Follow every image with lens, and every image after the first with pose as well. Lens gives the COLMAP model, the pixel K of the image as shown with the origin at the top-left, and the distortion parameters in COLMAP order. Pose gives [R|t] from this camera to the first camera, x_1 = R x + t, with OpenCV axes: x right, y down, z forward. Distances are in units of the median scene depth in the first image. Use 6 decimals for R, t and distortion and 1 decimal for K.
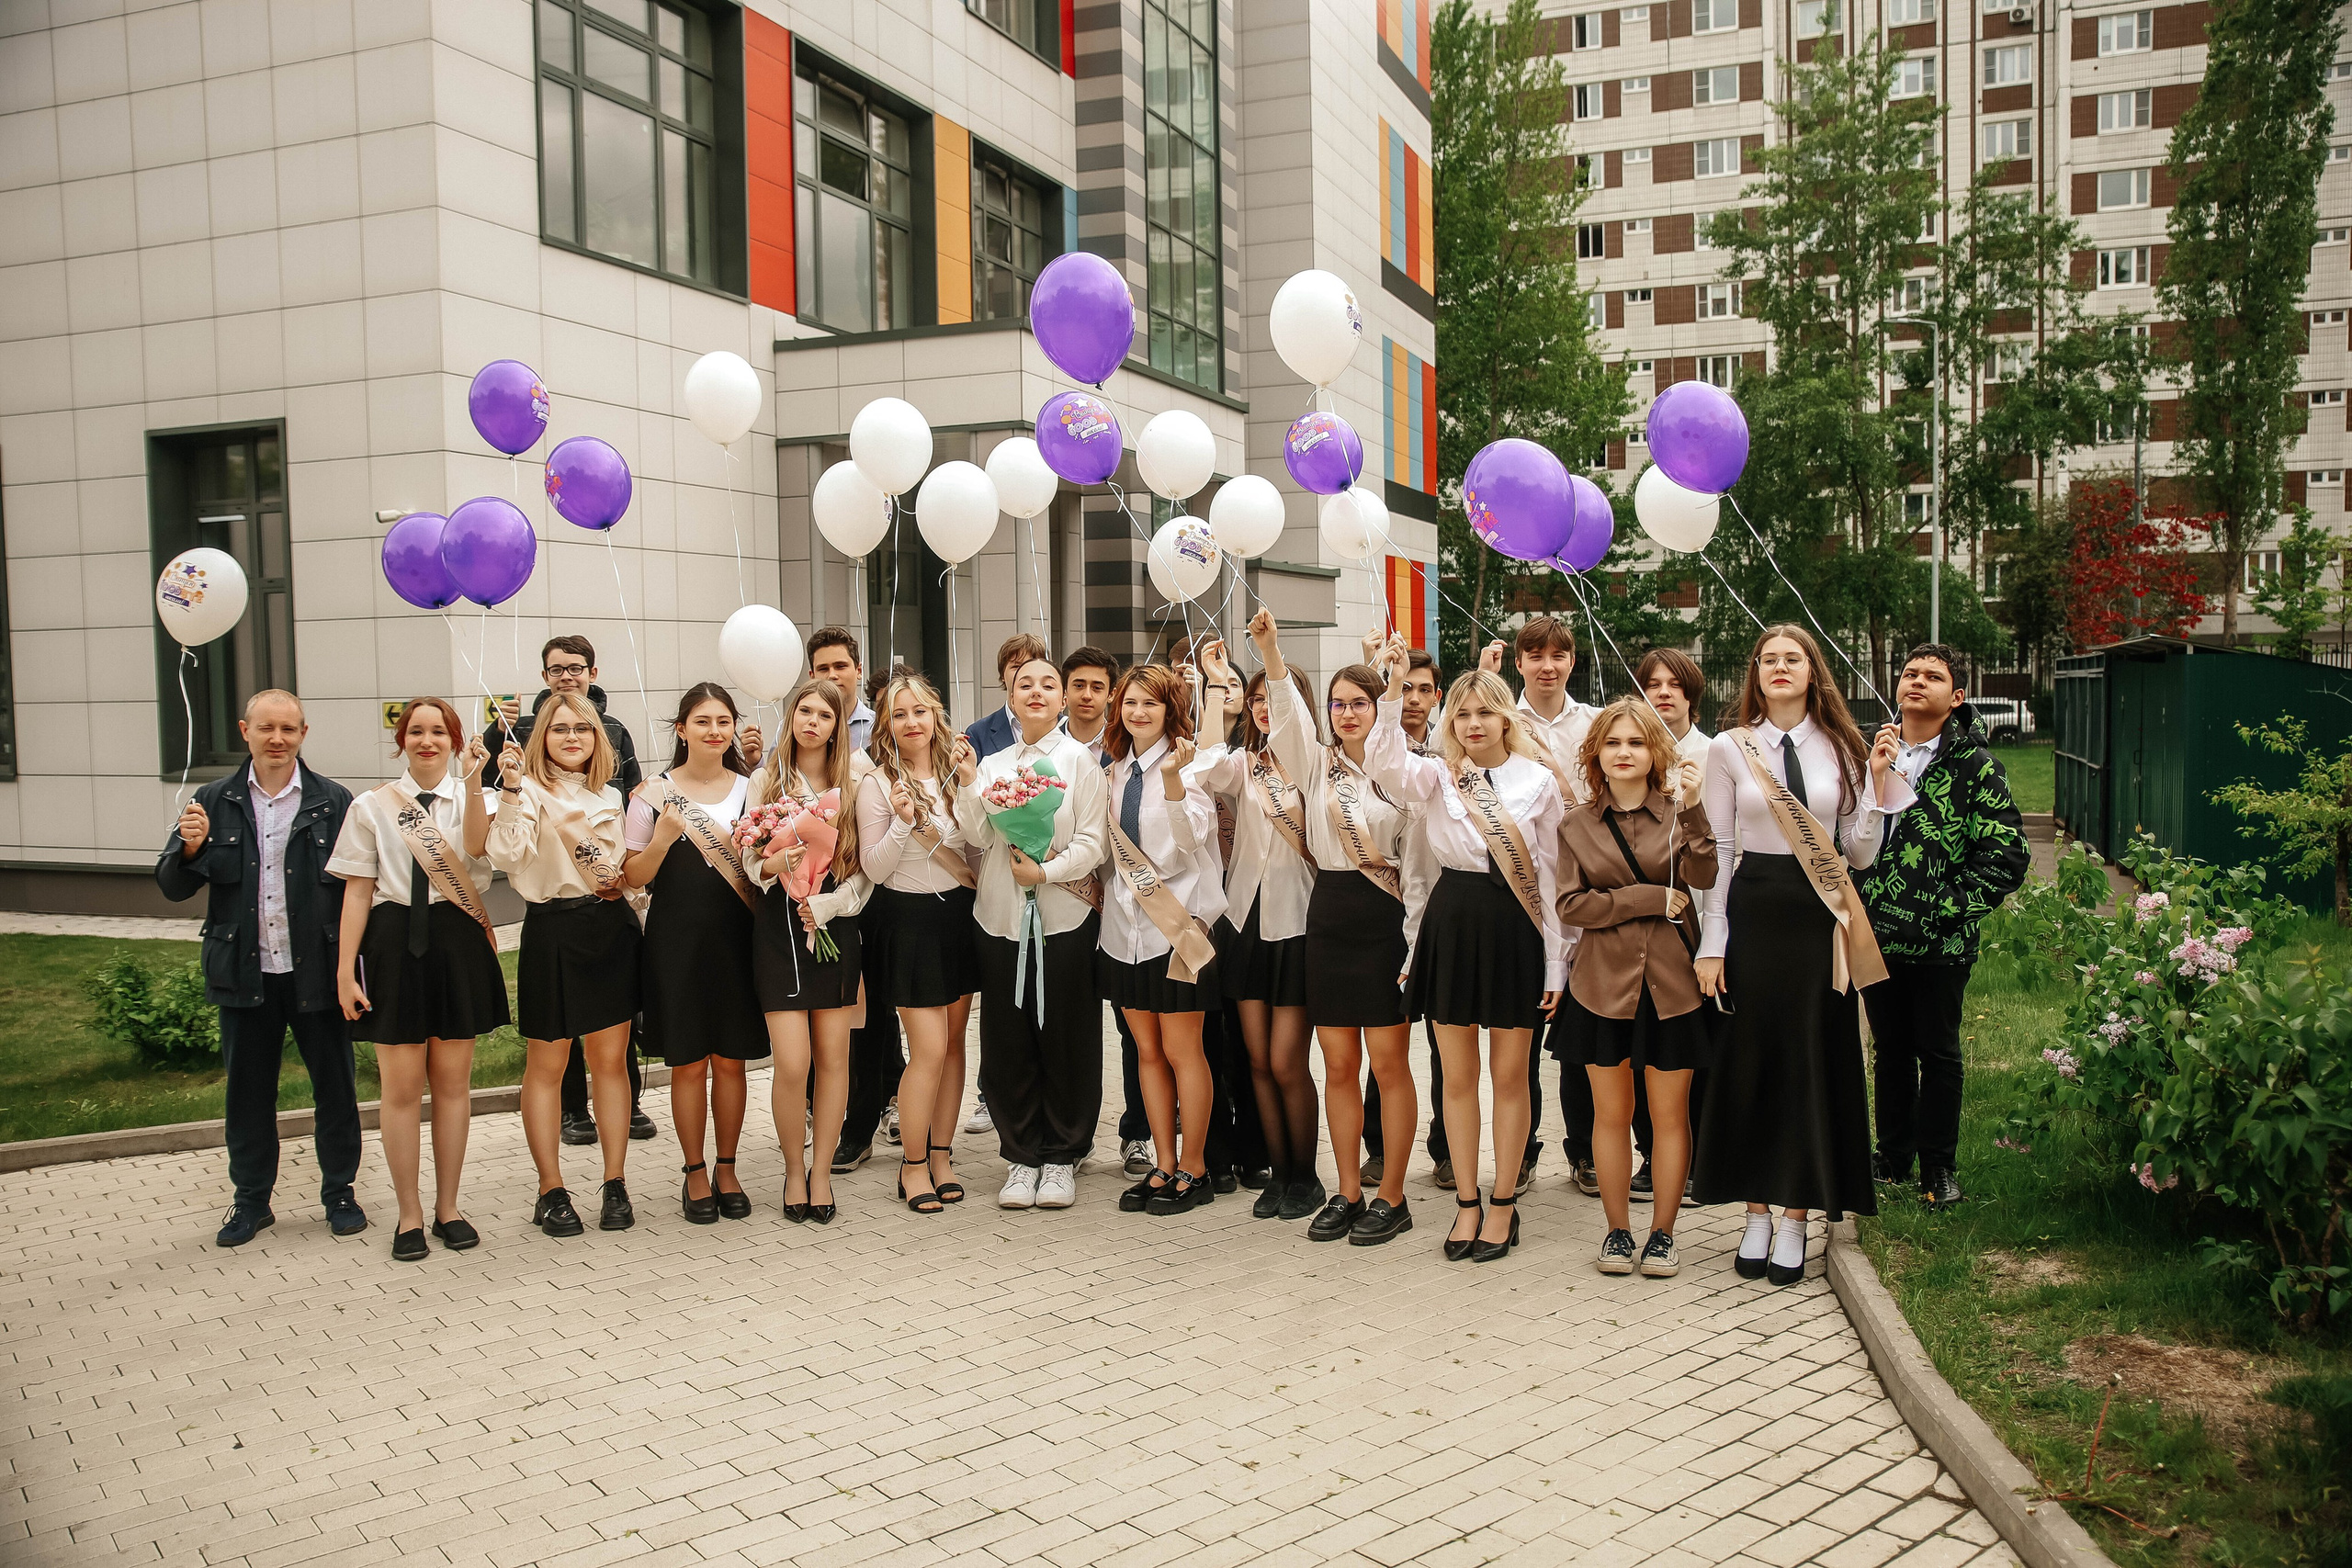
lens RADIAL K [[1980.4, 0, 1175.9], [0, 1980.4, 782.7], [0, 0, 1]] dist [-0.084842, 0.116190]
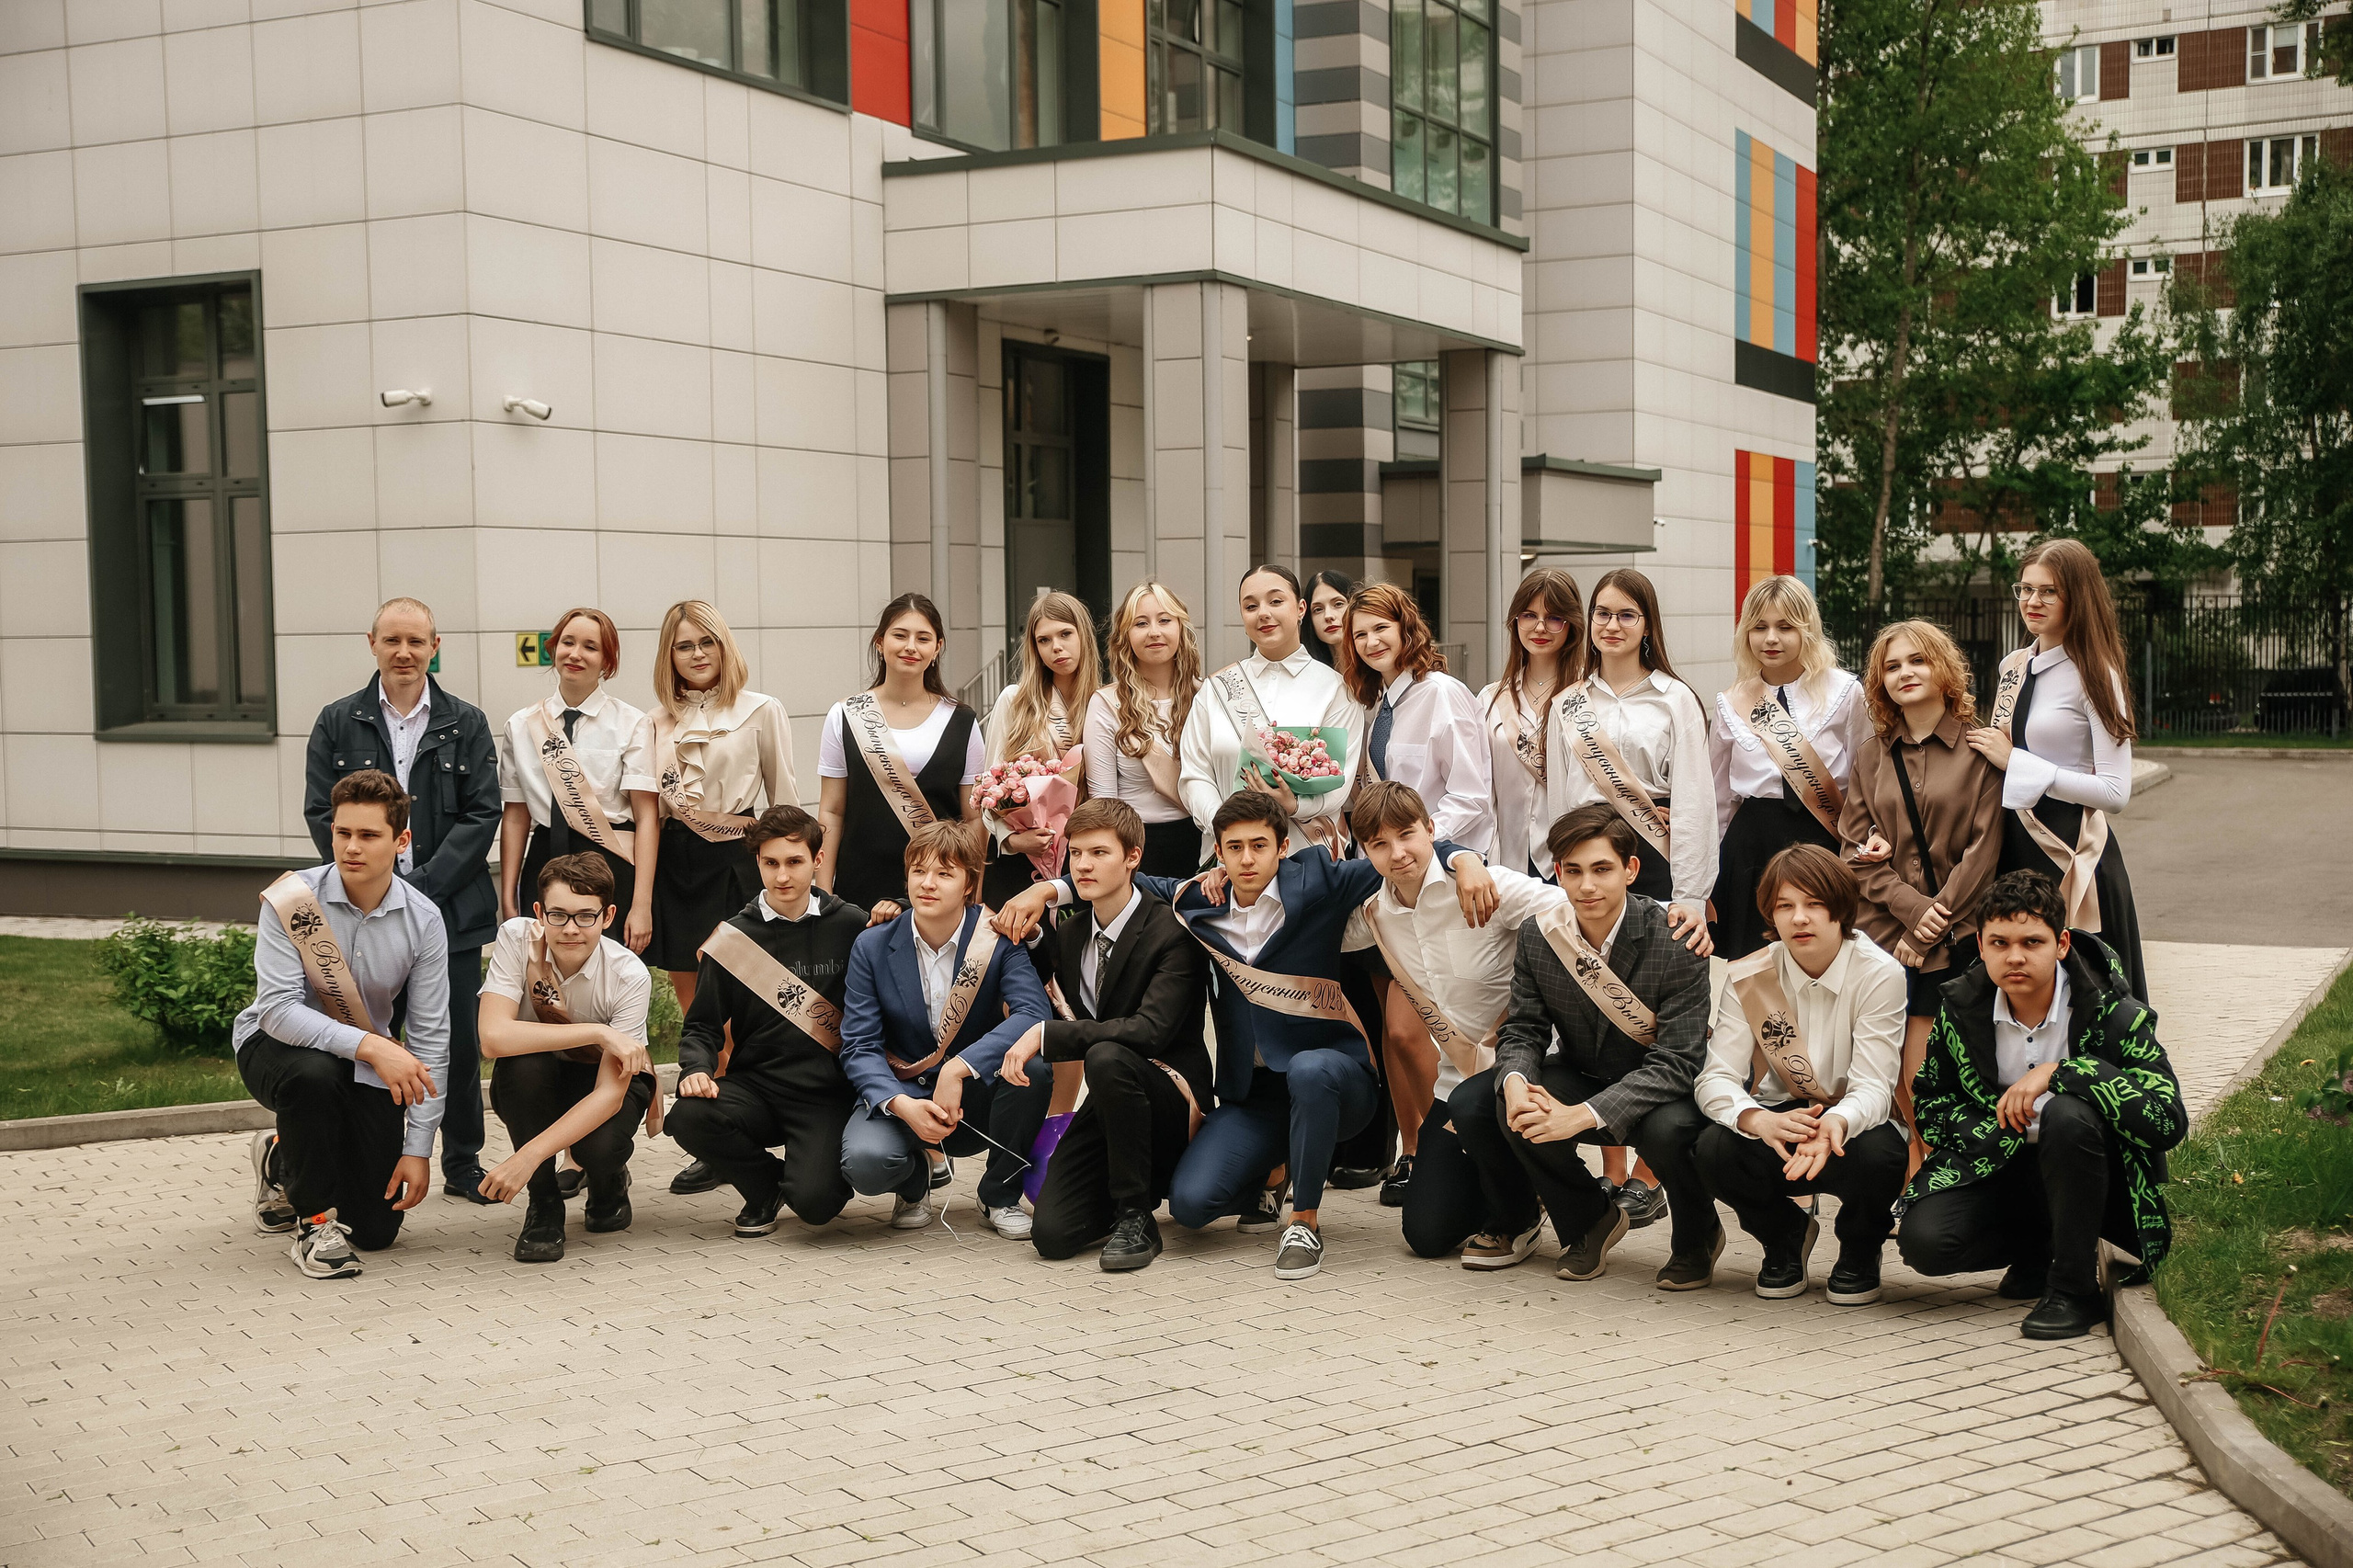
lens RADIAL K [[2962.6, 0, 1138.6], [0, 2962.6, 772.1], [0, 0, 1]] dist [0.057216, 0.000000]
pose [[0.994801, 0.009436, -0.101395, 0.008927], [-0.010063, 0.999933, -0.005683, 0.012121], [0.101335, 0.006673, 0.994830, -0.110129]]
